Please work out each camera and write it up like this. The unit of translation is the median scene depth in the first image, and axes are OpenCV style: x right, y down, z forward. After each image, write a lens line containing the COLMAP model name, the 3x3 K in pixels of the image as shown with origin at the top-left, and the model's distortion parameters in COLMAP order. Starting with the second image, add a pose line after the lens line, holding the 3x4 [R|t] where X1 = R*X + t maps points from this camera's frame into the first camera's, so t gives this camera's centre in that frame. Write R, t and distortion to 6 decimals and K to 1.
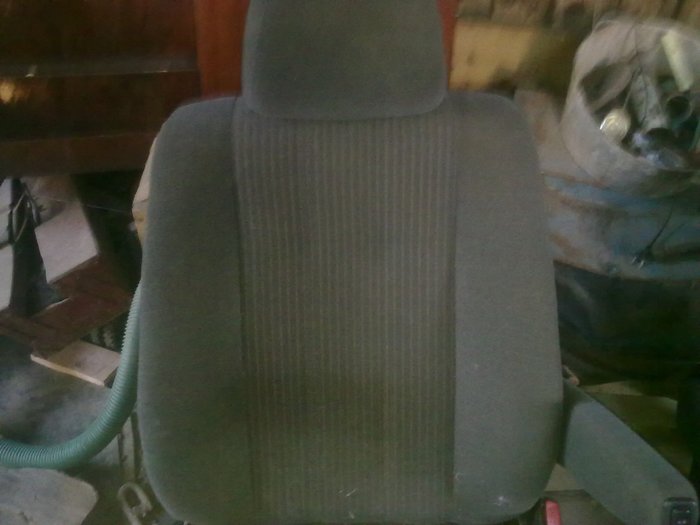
lens RADIAL K [[724.4, 0, 332.5], [0, 724.4, 242.4], [0, 0, 1]] dist [0.013333, -0.015175]
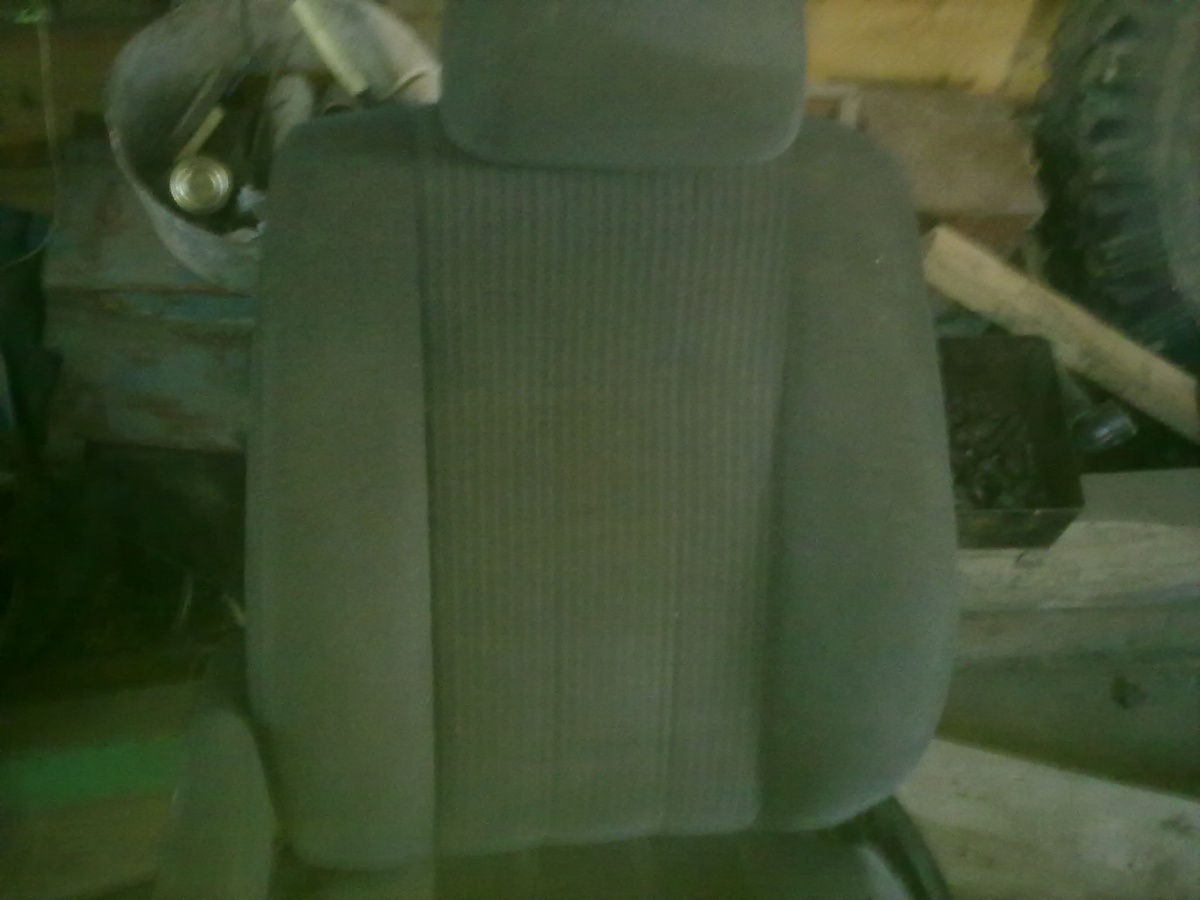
lens RADIAL K [[1241.8, 0, 570.0], [0, 1241.8, 415.6], [0, 0, 1]] dist [0.013333, -0.015175]
pose [[0.961293, -0.197758, 0.191854, 0.473384], [0.197576, 0.980078, 0.020275, 0.050325], [-0.192041, 0.018415, 0.981214, 0.041114]]
